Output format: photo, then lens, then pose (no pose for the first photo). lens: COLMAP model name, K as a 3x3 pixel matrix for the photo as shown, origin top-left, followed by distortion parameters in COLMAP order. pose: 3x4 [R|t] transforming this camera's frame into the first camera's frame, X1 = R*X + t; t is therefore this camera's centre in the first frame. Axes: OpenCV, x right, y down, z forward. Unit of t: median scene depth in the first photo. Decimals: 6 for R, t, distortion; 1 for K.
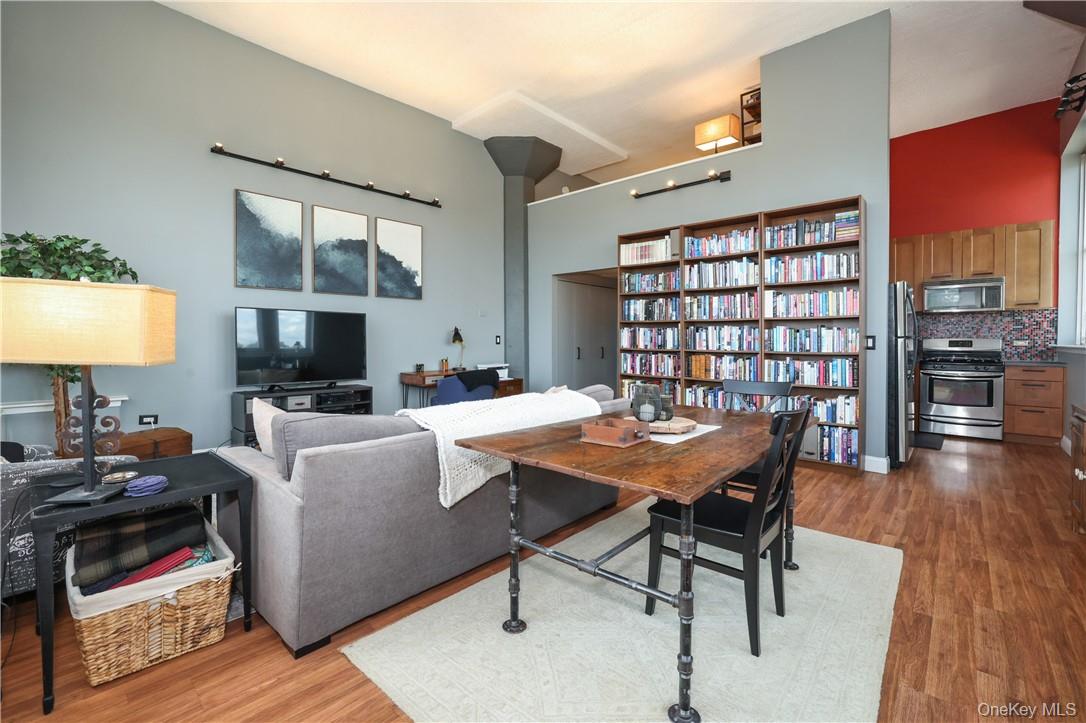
lens RADIAL K [[467.6, 0, 534.3], [0, 467.6, 353.7], [0, 0, 1]] dist [-0.039263, 0.000799]
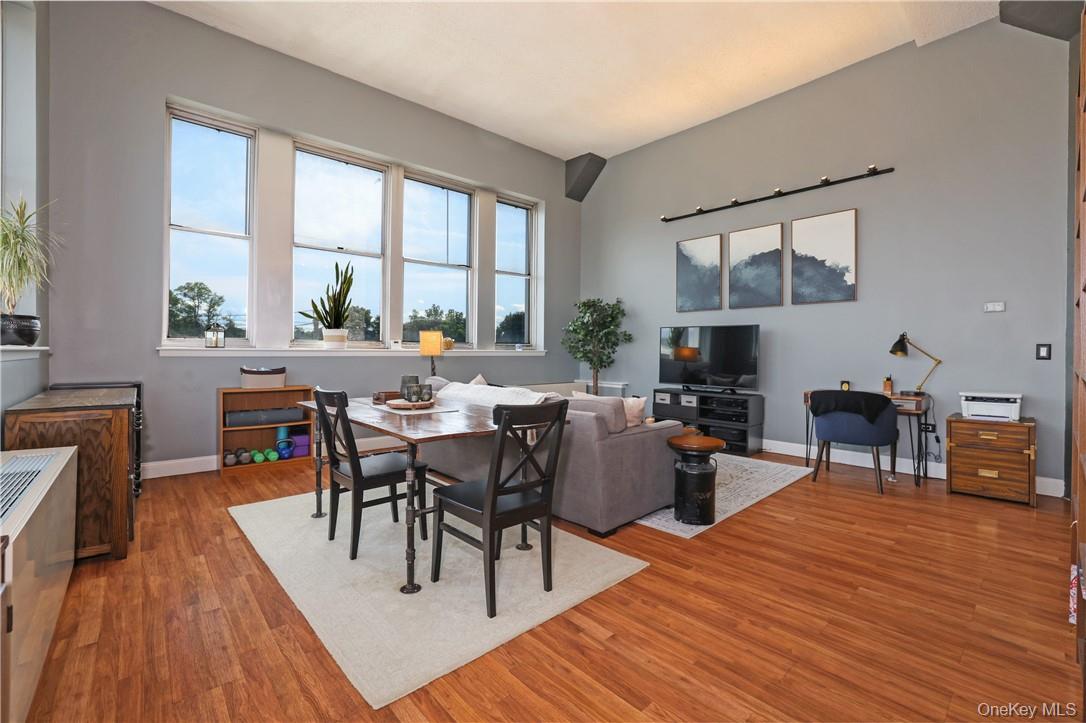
lens RADIAL K [[467.6, 0, 534.3], [0, 467.6, 353.7], [0, 0, 1]] dist [-0.039263, 0.000799]
pose [[-0.103520, 0.005239, -0.994614, 0.701008], [-0.032423, 0.999437, 0.008639, -0.017030], [0.994099, 0.033143, -0.103291, 0.638422]]
